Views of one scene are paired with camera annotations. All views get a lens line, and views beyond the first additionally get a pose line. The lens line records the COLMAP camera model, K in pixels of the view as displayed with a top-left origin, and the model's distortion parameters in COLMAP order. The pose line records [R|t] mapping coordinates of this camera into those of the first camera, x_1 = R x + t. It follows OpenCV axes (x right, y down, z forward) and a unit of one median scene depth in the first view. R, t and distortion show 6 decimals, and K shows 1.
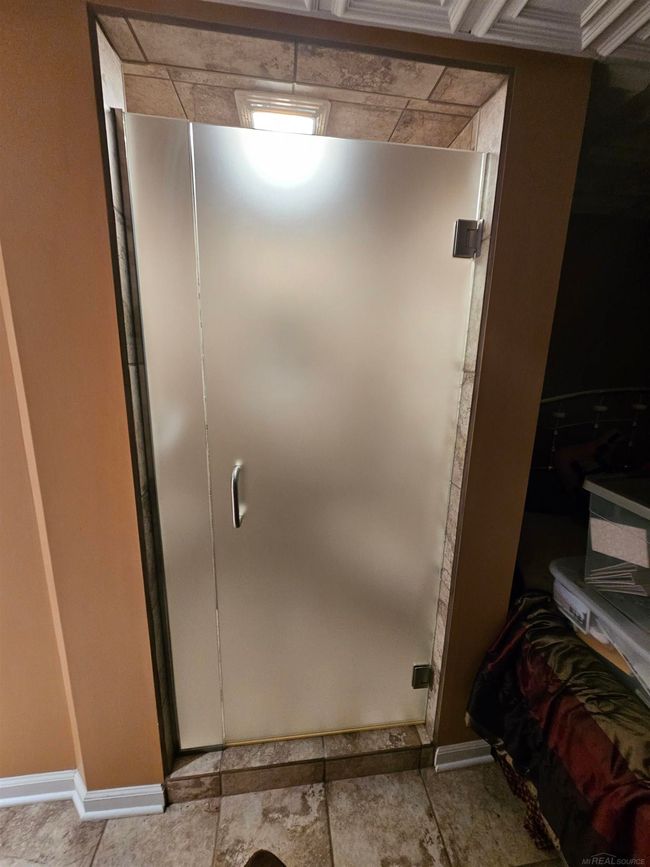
lens RADIAL K [[350.7, 0, 331.5], [0, 350.7, 431.9], [0, 0, 1]] dist [0.000424, -0.002783]
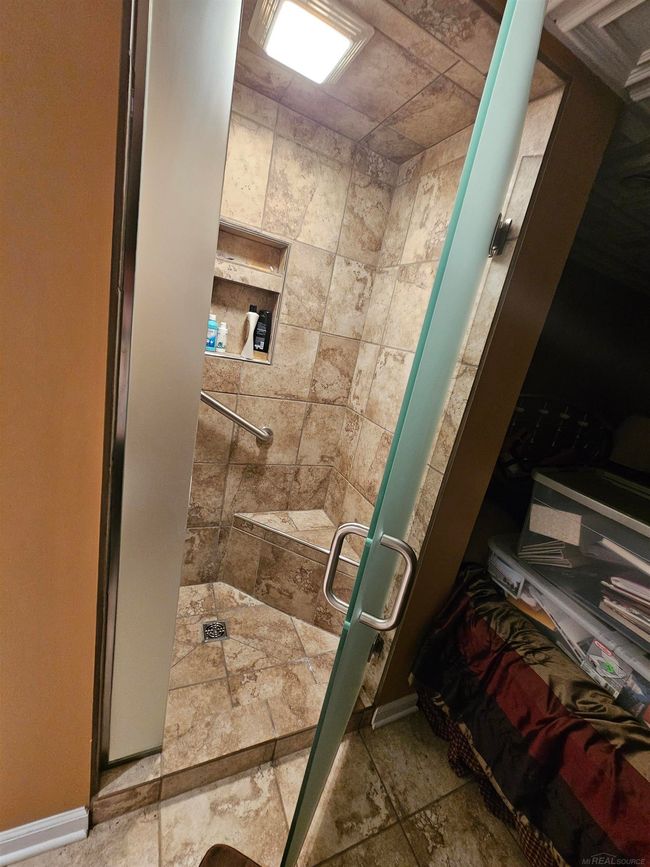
lens RADIAL K [[350.7, 0, 331.5], [0, 350.7, 431.9], [0, 0, 1]] dist [0.000424, -0.002783]
pose [[0.940863, 0.086987, 0.327429, -0.297326], [-0.112302, 0.991910, 0.059180, 0.010326], [-0.319632, -0.092451, 0.943021, 0.119516]]
